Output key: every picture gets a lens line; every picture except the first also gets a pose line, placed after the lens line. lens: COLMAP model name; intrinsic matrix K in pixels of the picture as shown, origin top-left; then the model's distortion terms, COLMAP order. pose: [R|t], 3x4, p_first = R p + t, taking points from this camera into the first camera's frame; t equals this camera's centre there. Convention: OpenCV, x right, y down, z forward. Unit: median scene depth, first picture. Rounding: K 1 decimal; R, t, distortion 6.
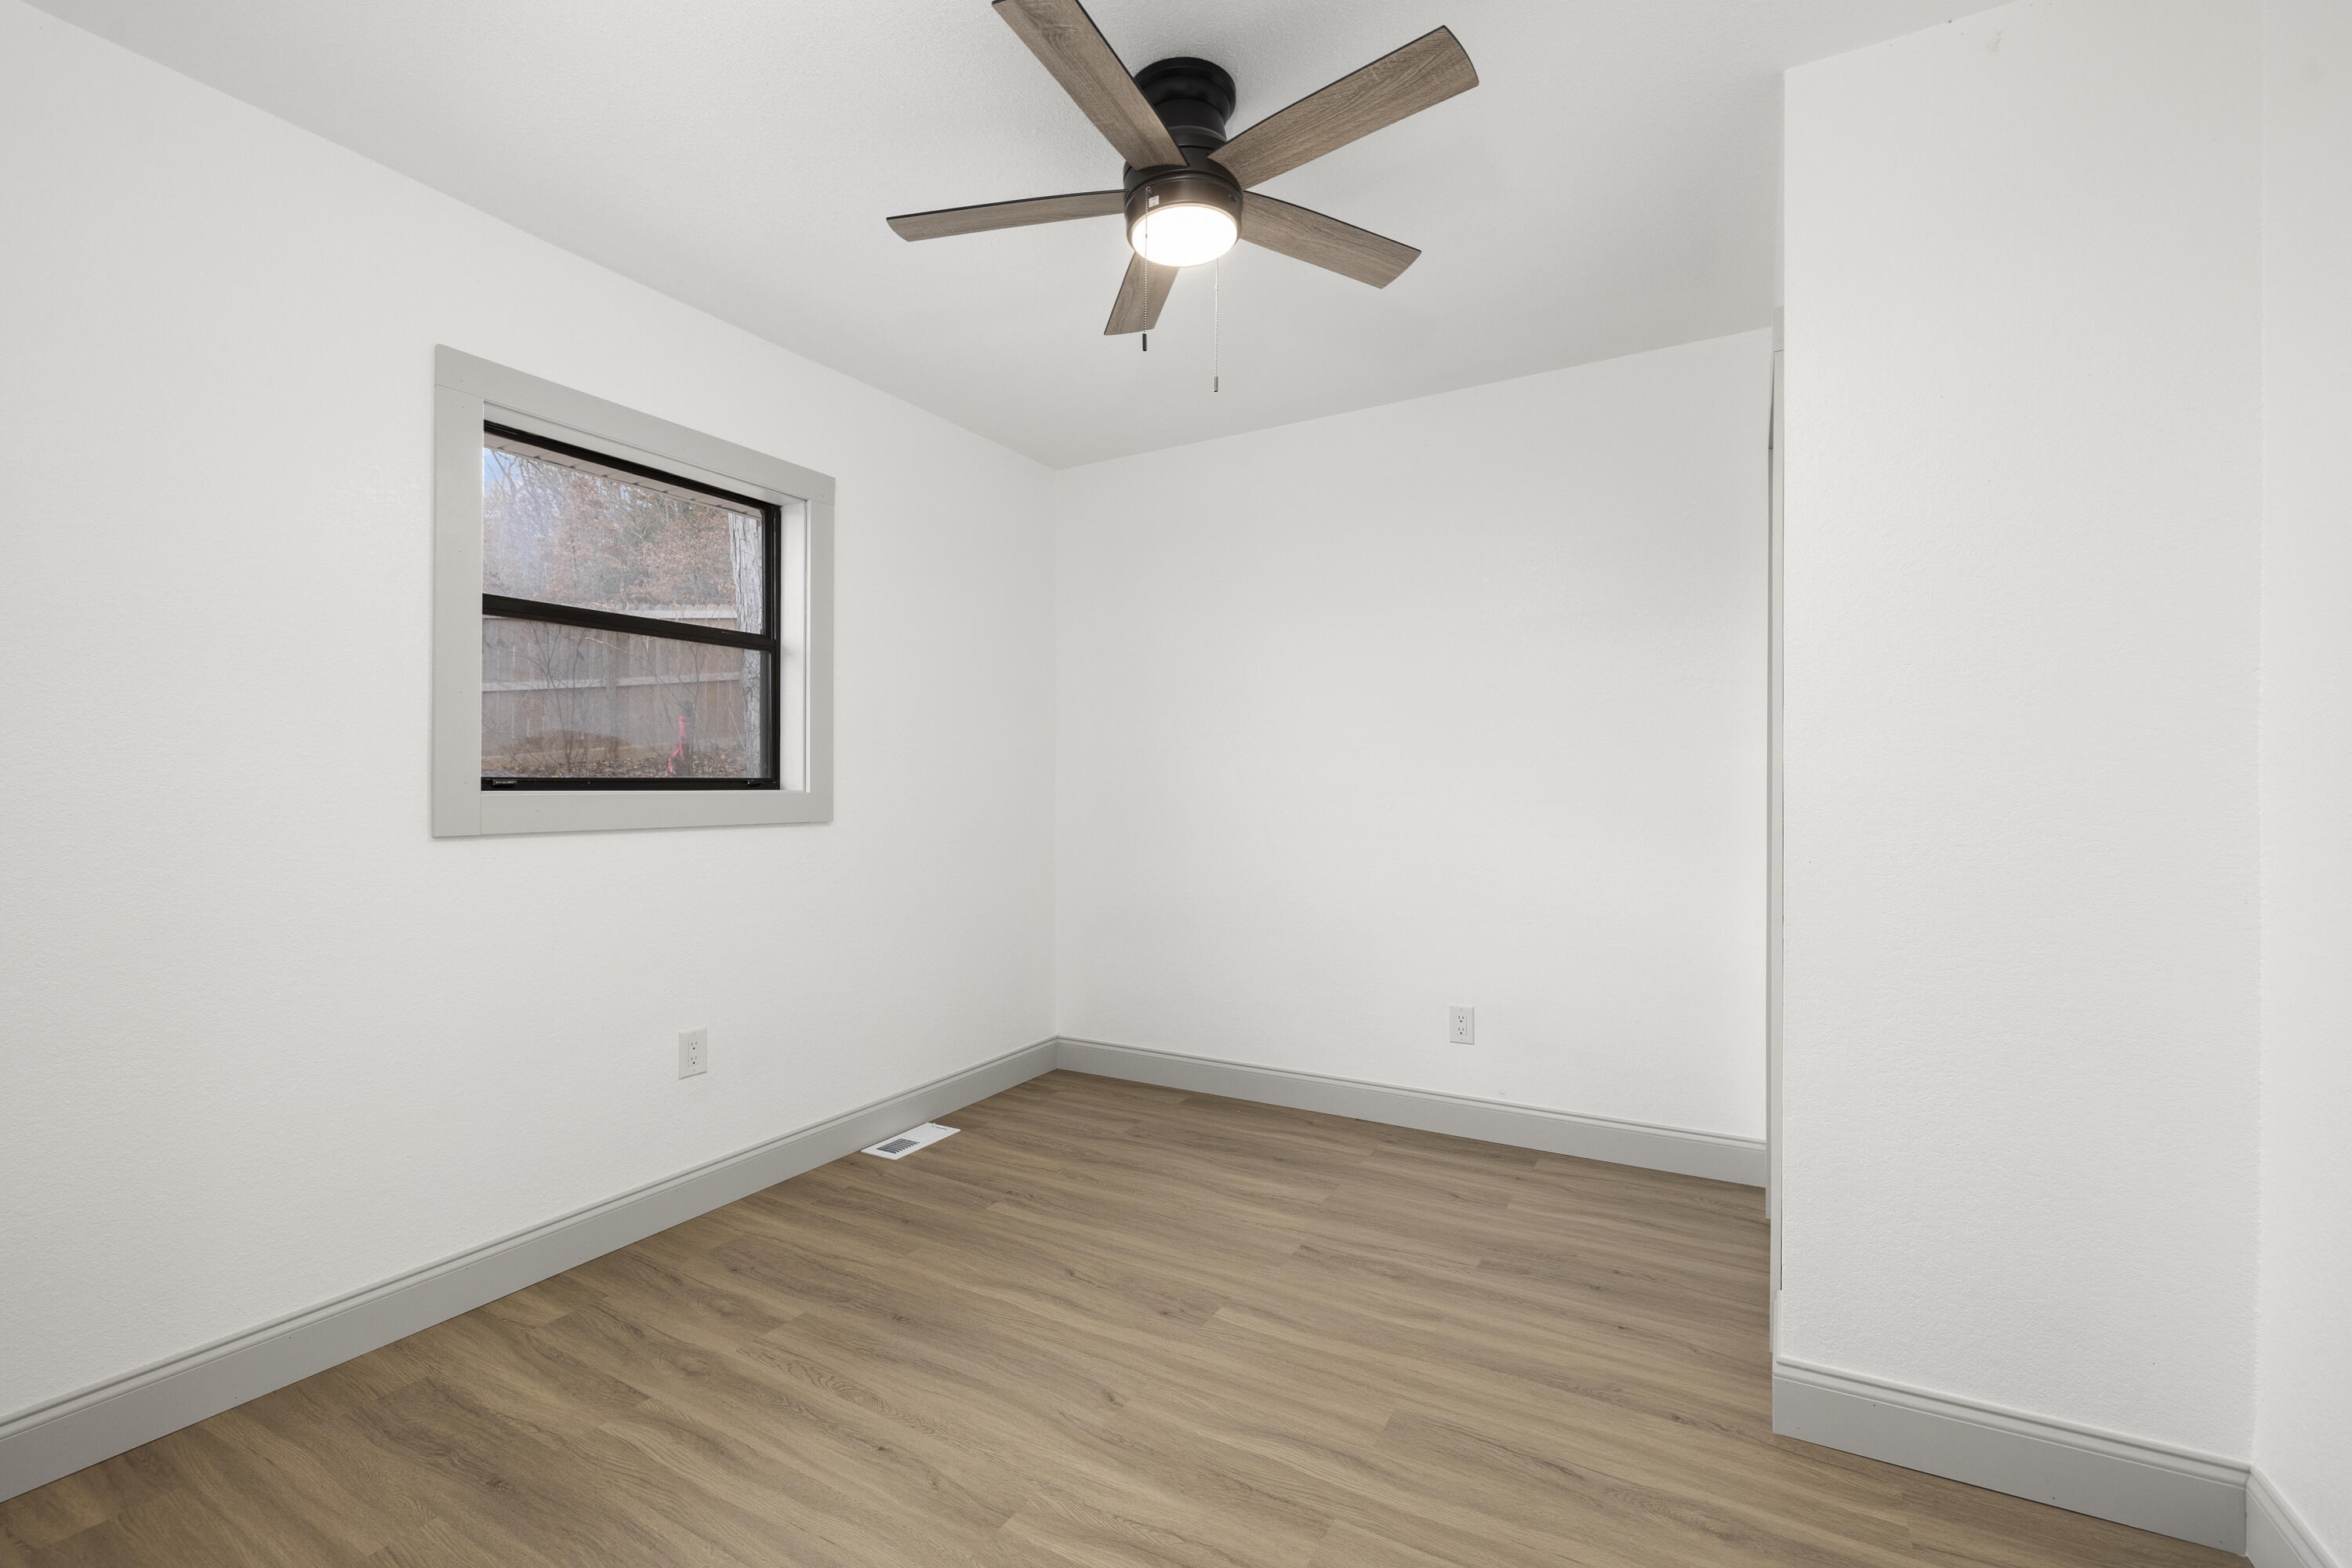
lens RADIAL K [[1005.4, 0, 1176.0], [0, 1005.4, 784.0], [0, 0, 1]] dist [0.001470, 0.000064]
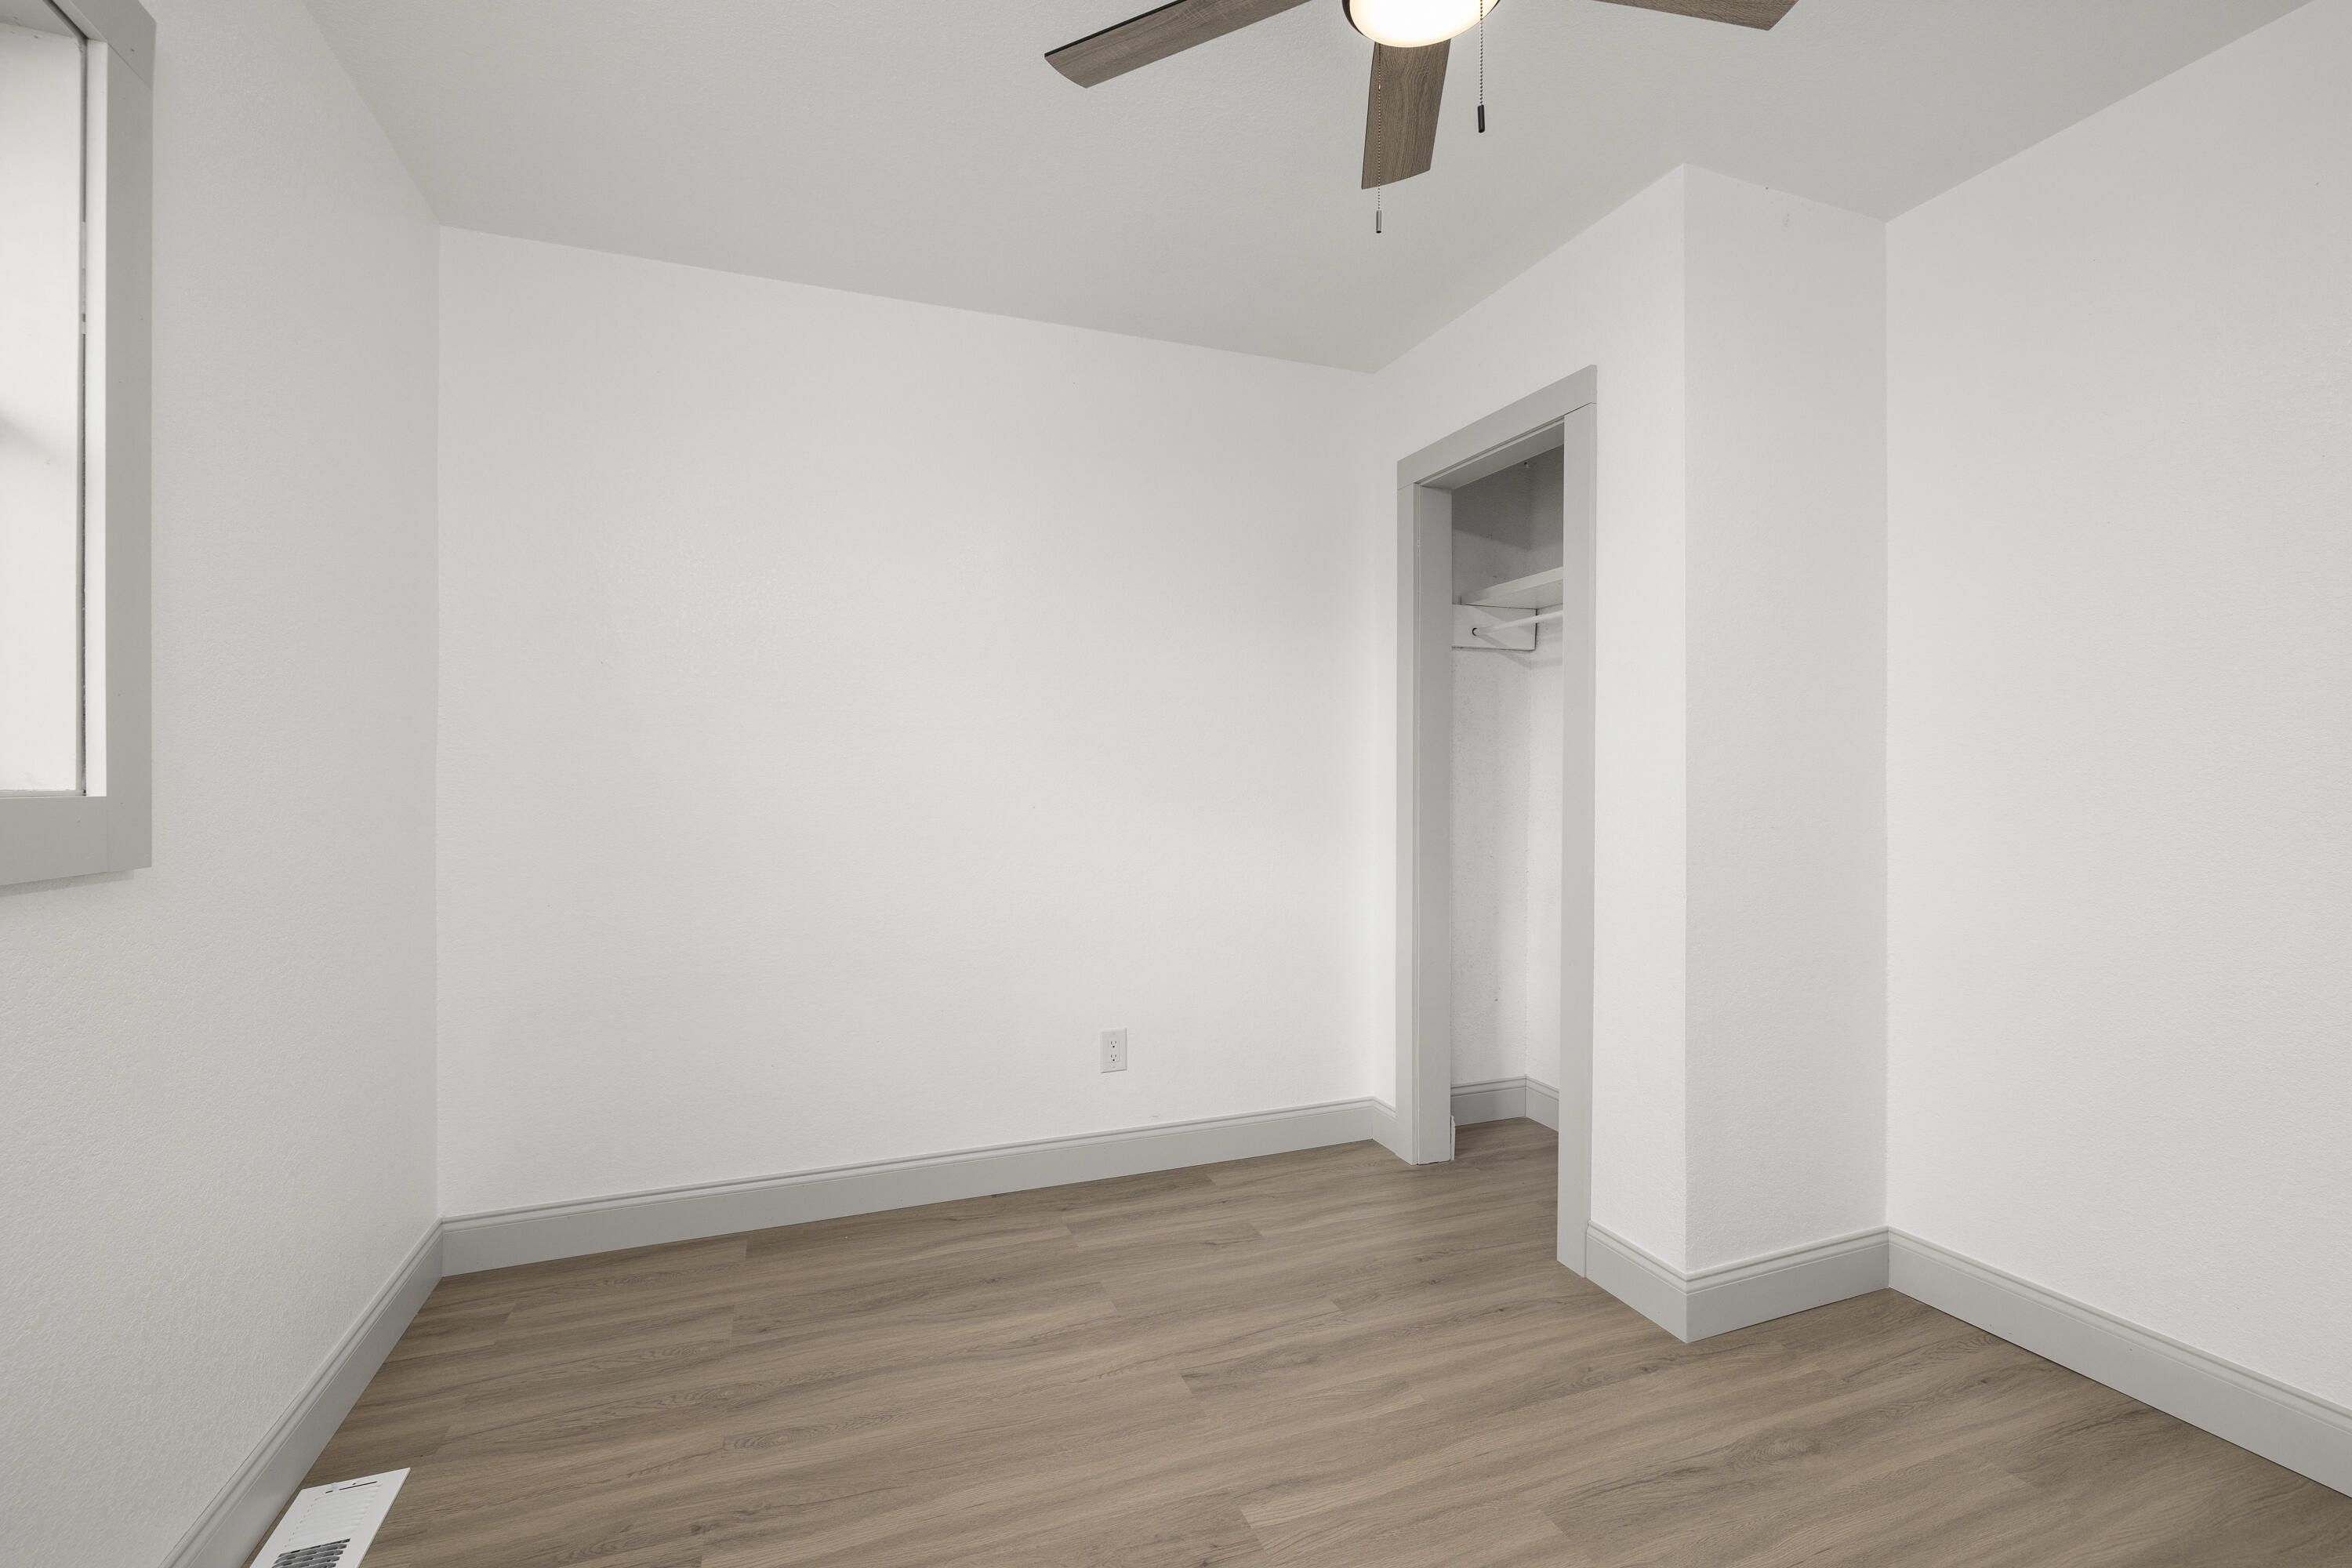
lens RADIAL K [[1005.4, 0, 1176.0], [0, 1005.4, 784.0], [0, 0, 1]] dist [0.001470, 0.000064]
pose [[0.634503, -0.000486, 0.772921, -0.421074], [-0.003218, 0.999989, 0.003271, 0.001826], [-0.772914, -0.004562, 0.634494, 0.458214]]
